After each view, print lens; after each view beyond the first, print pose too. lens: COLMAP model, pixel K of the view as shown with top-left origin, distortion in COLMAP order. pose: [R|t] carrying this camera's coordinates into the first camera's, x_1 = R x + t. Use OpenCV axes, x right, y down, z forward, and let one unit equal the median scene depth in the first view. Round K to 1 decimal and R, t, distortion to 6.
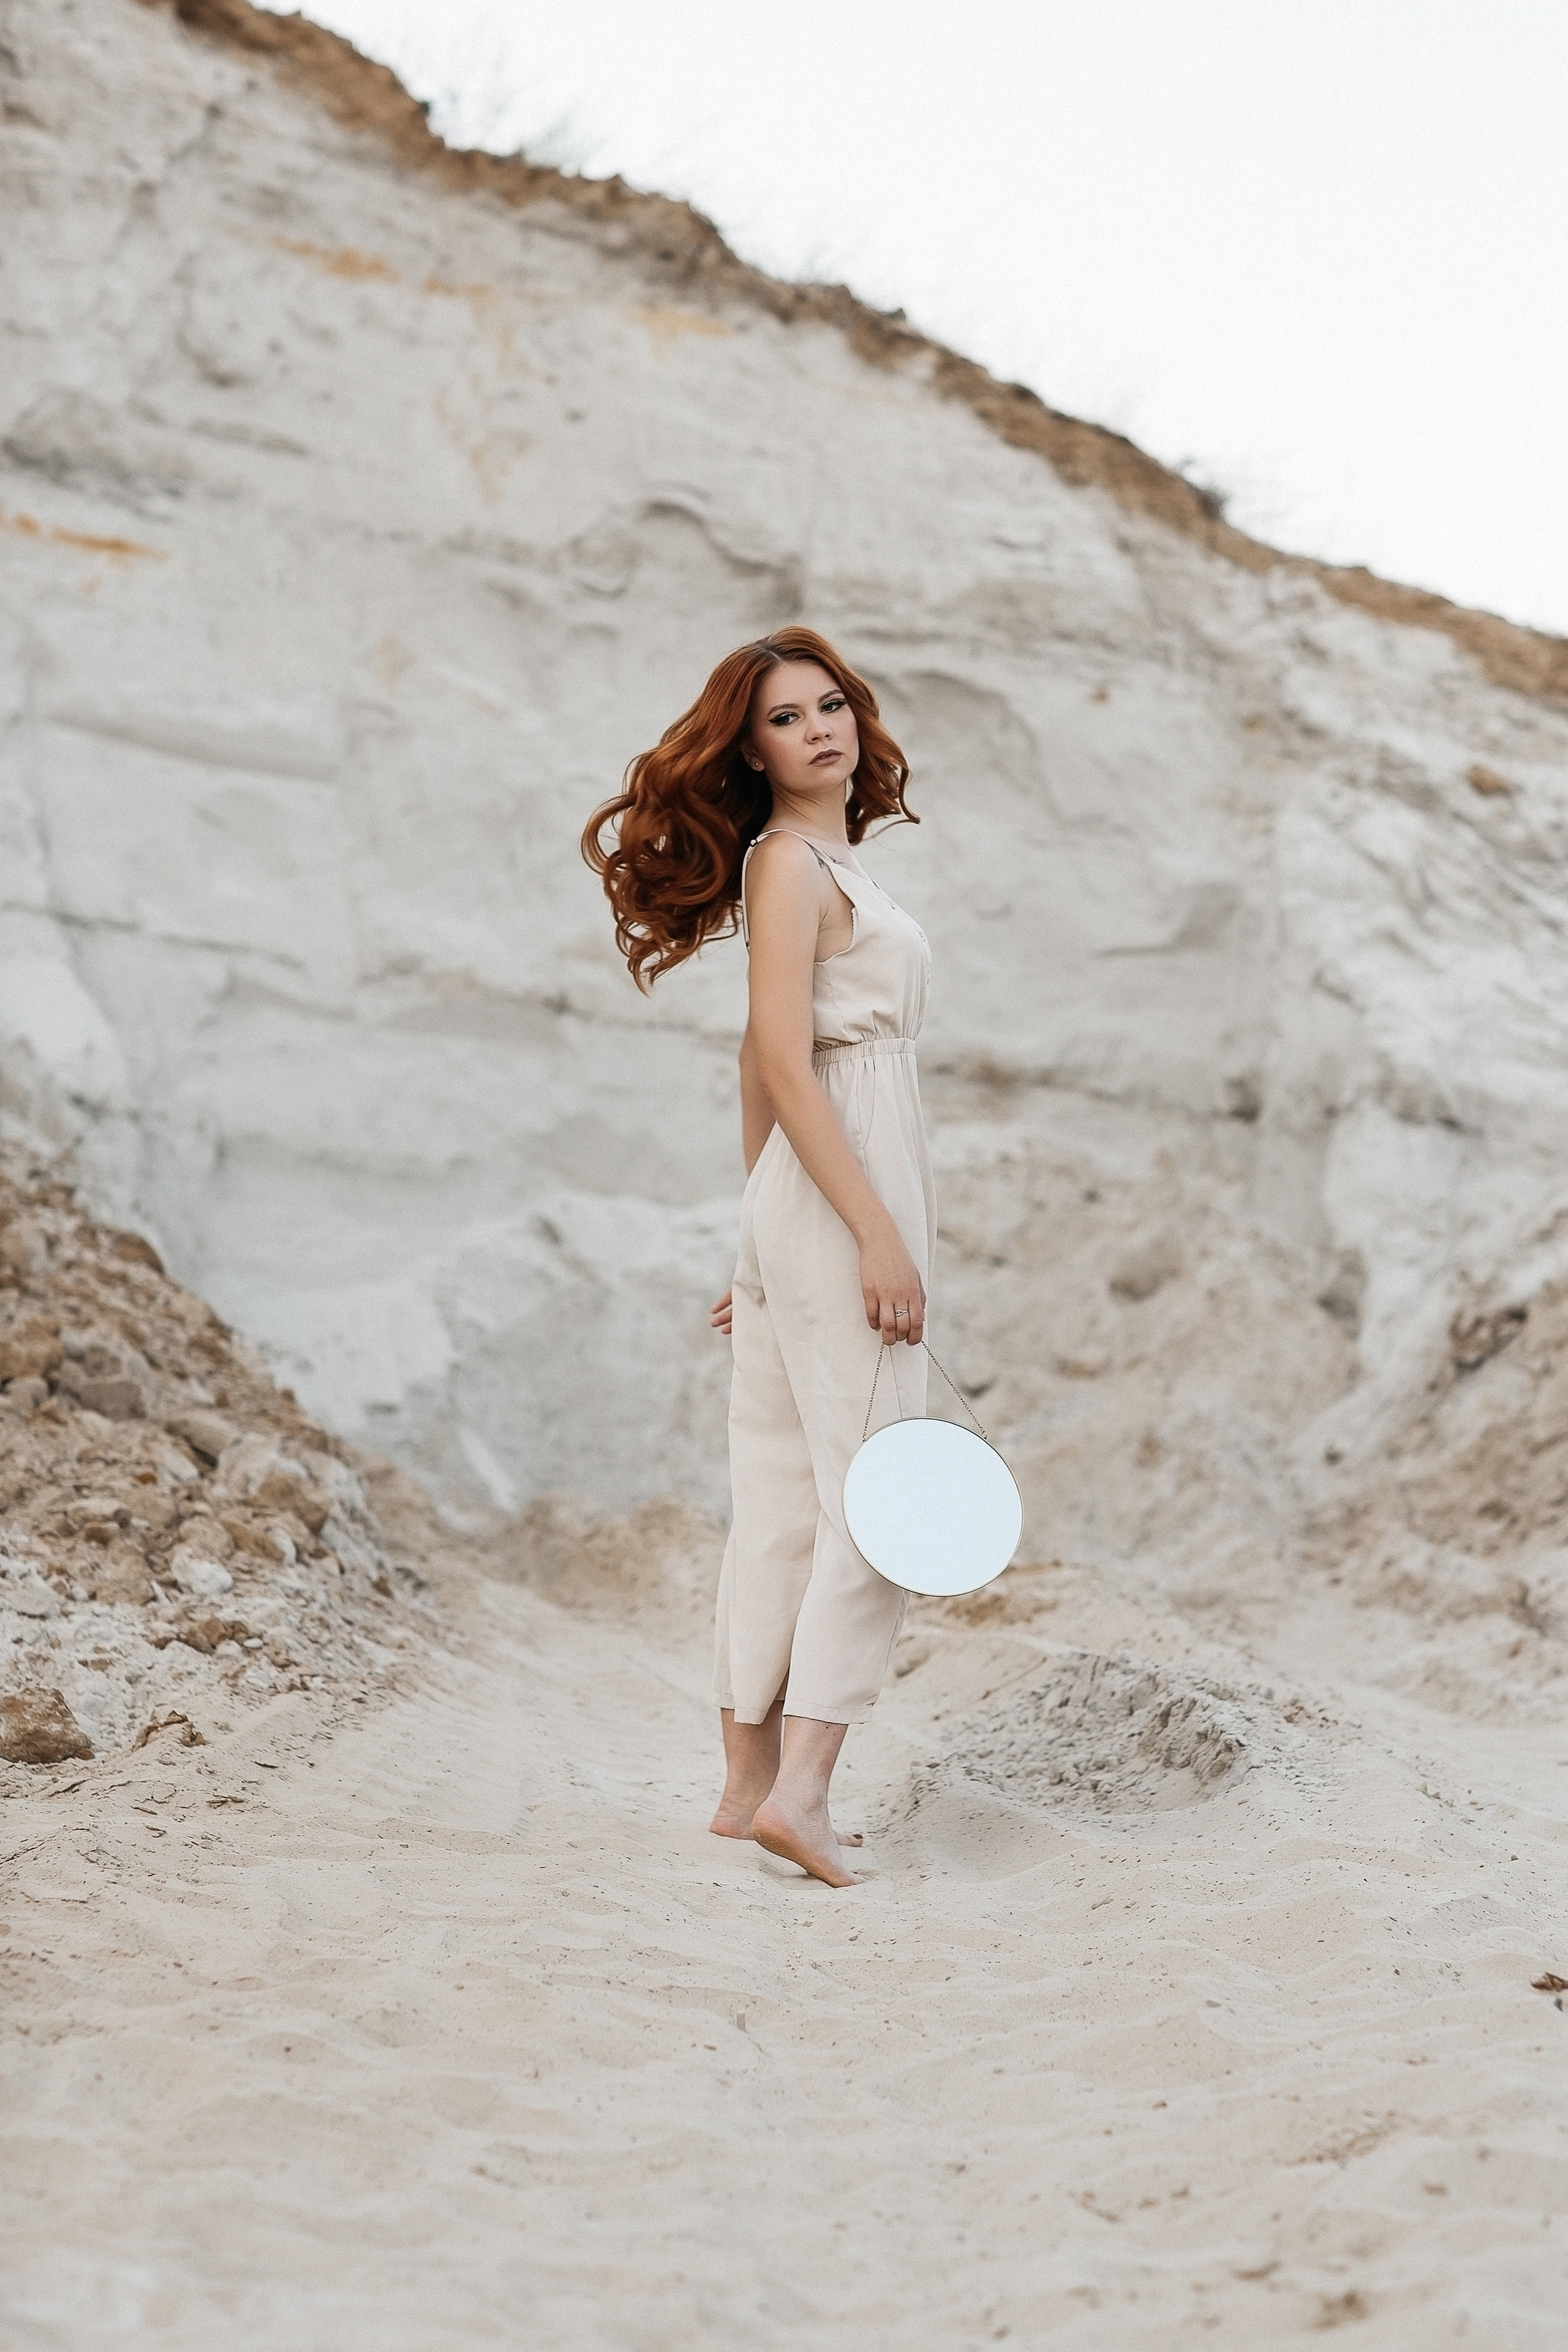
lens RADIAL K [[5438.0, 0, 783.9], [0, 5438.0, 1181.9], [0, 0, 1]] dist [-0.067407, -0.690950]
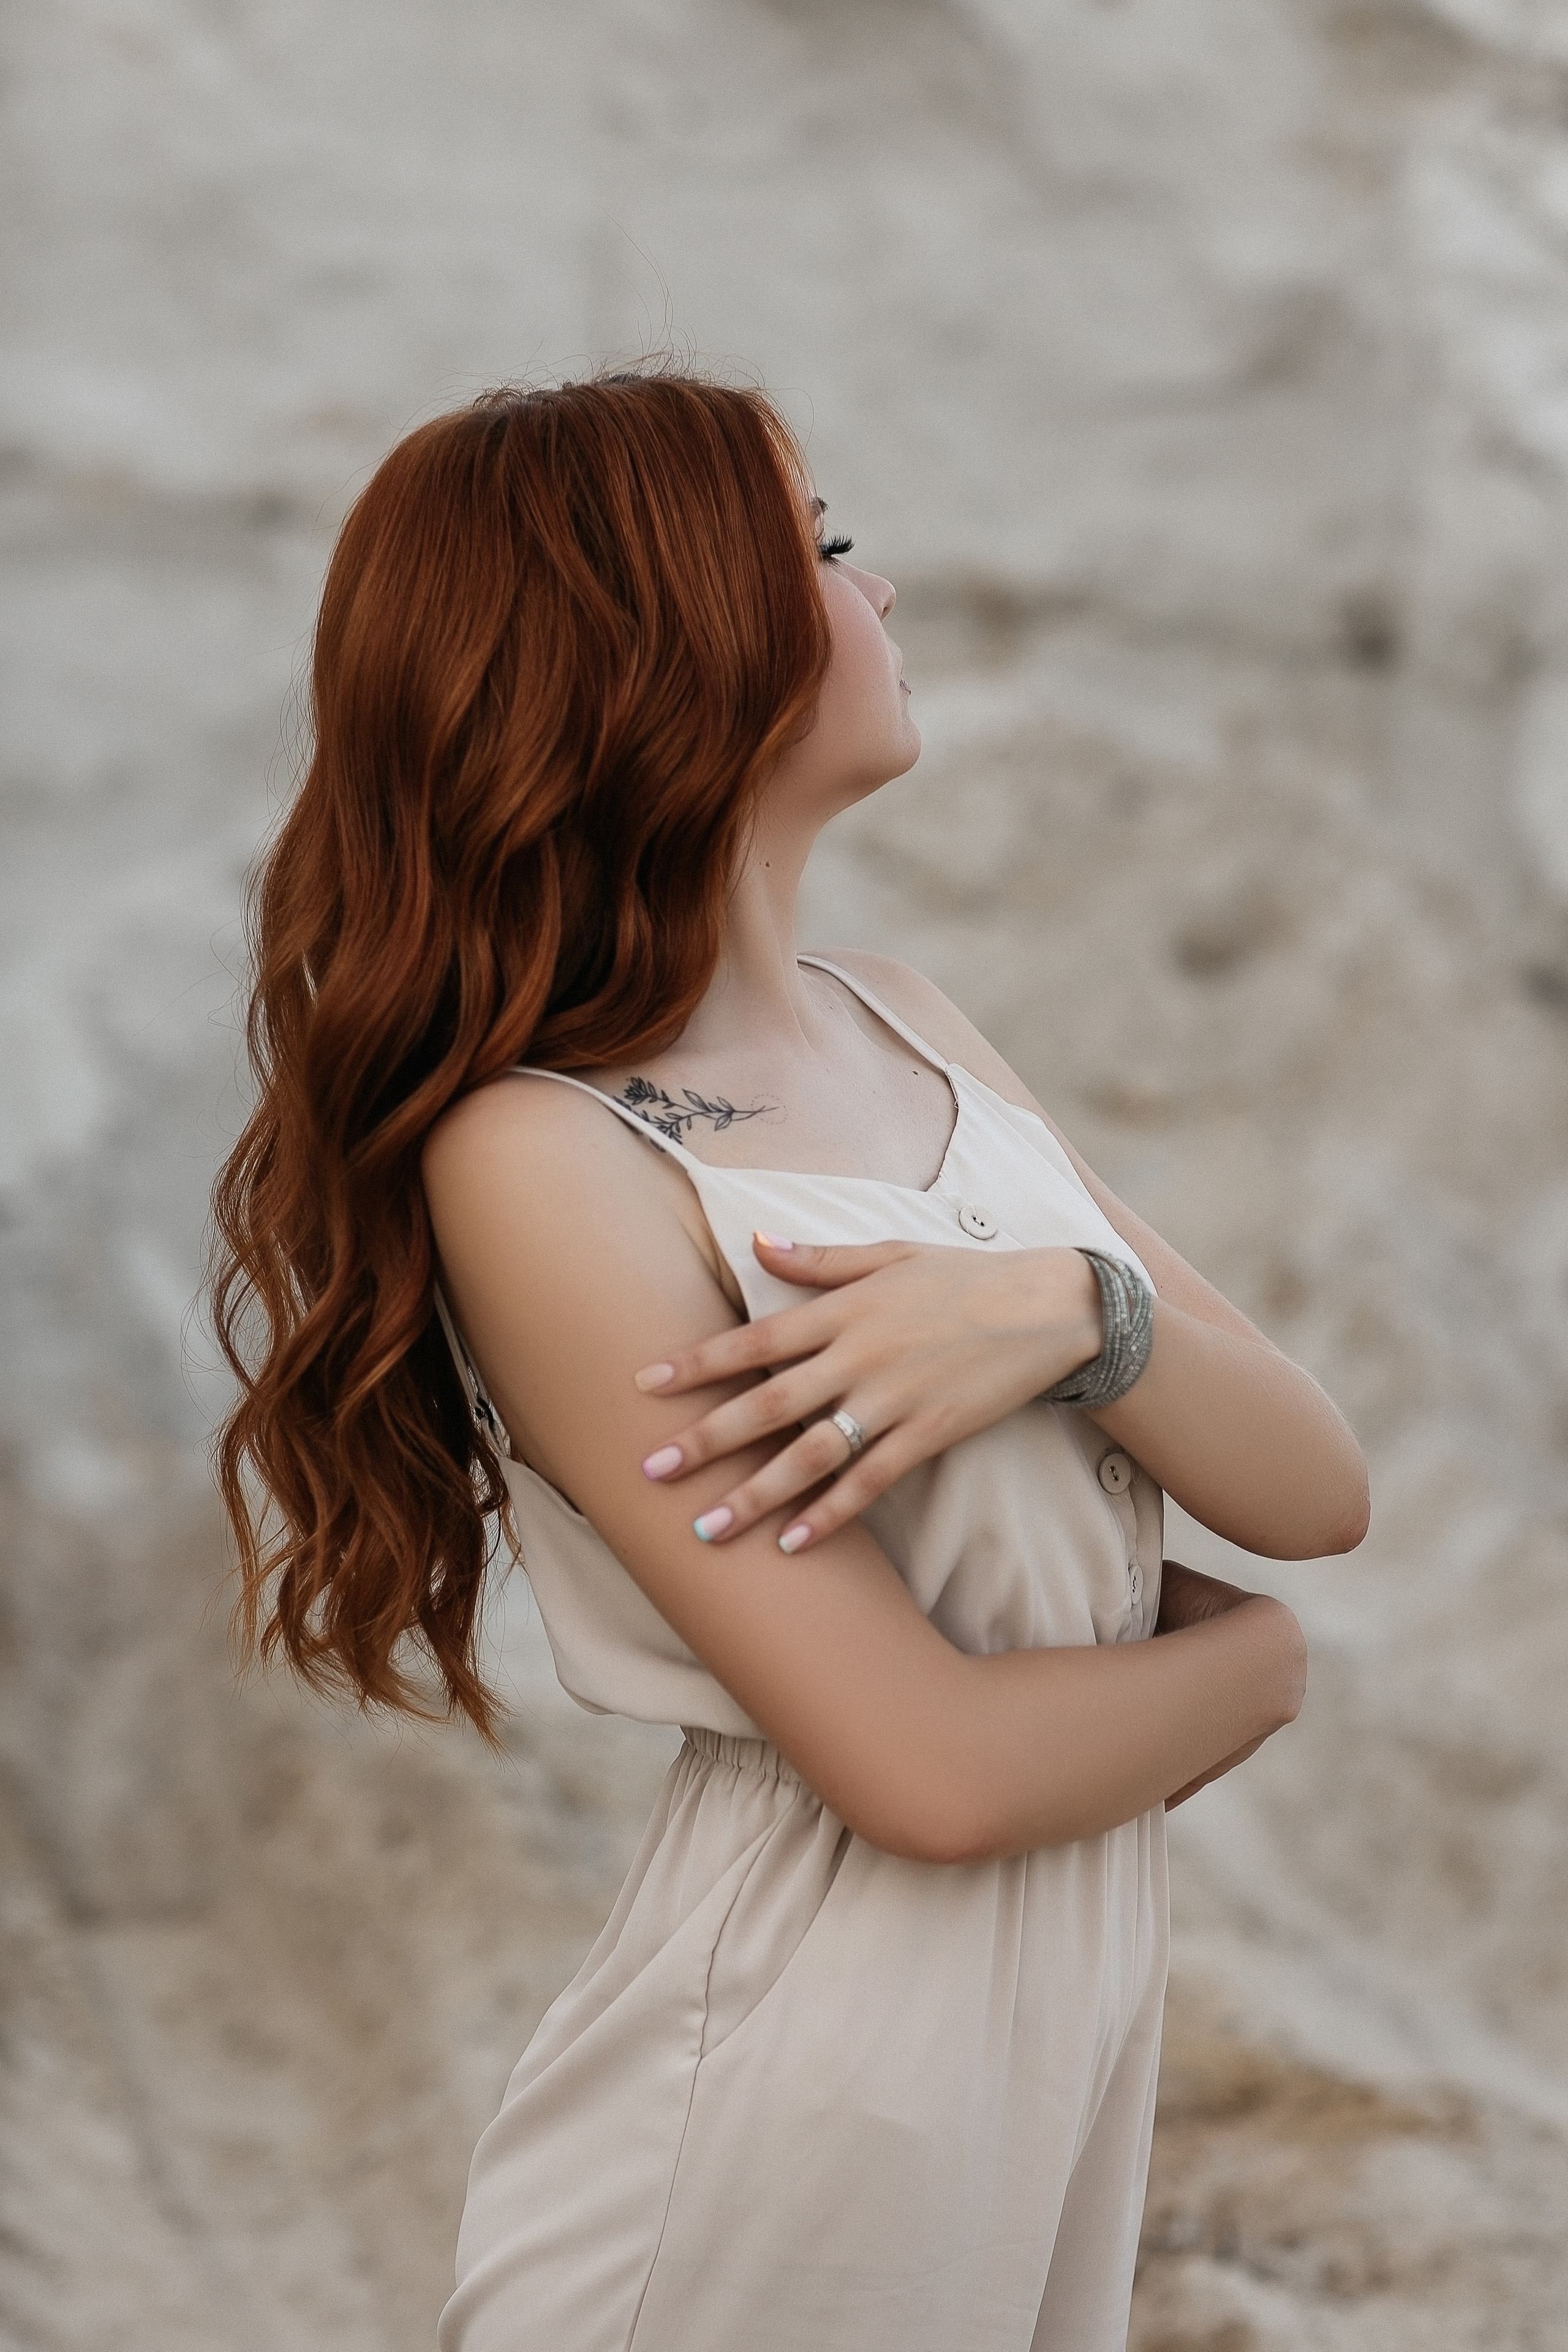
lens RADIAL K [[5531.9, 0, 787.8], [0, 5531.9, 1167.9], [0, 0, 1]] dist [-0.086343, -0.431862]
pose [[0.998892, -0.037311, 0.028692, -0.002258], [0.033593, 0.992127, 0.120646, -0.033004], [-0.032967, -0.119548, 0.992281, 0.364397]]
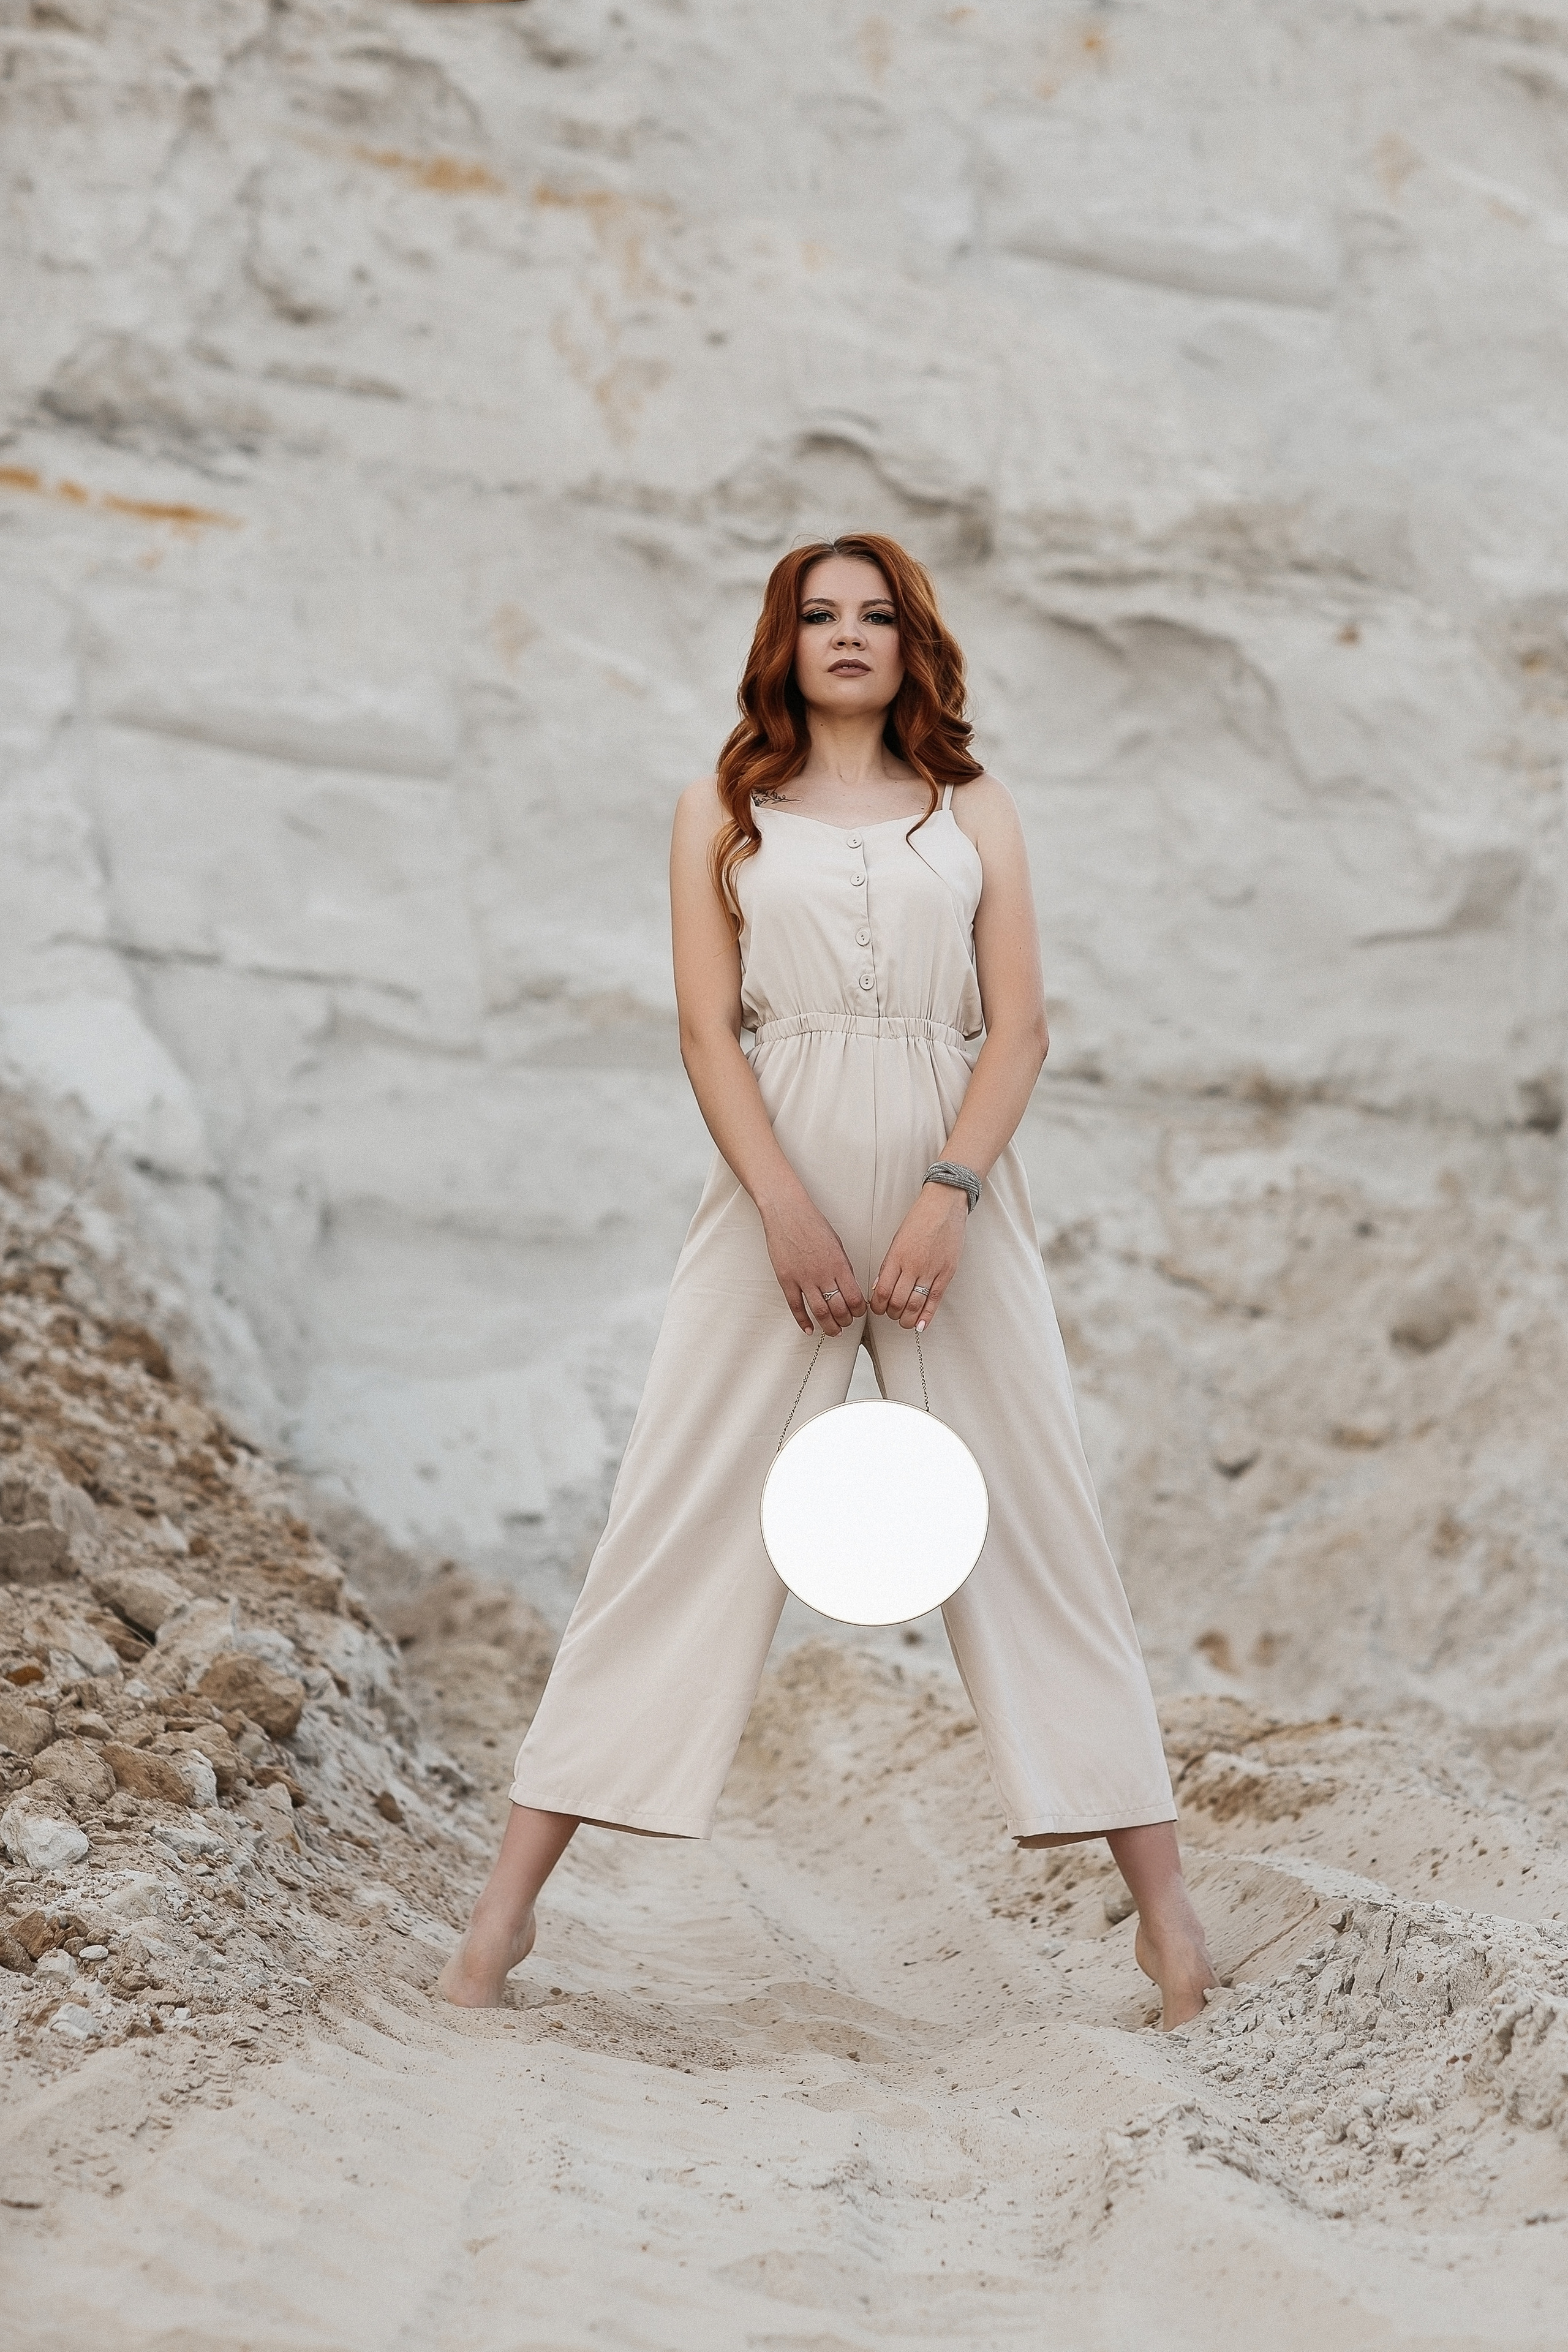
lens RADIAL K [[5531.9, 0, 787.8], [0, 5531.9, 1167.9], [0, 0, 1]] dist [-0.086343, -0.431862]
pose [[0.997963, -0.042398, -0.047664, 0.008906], [0.041757, 0.999025, -0.014365, 0.001665], [0.048226, 0.012345, 0.998760, 0.145483]]
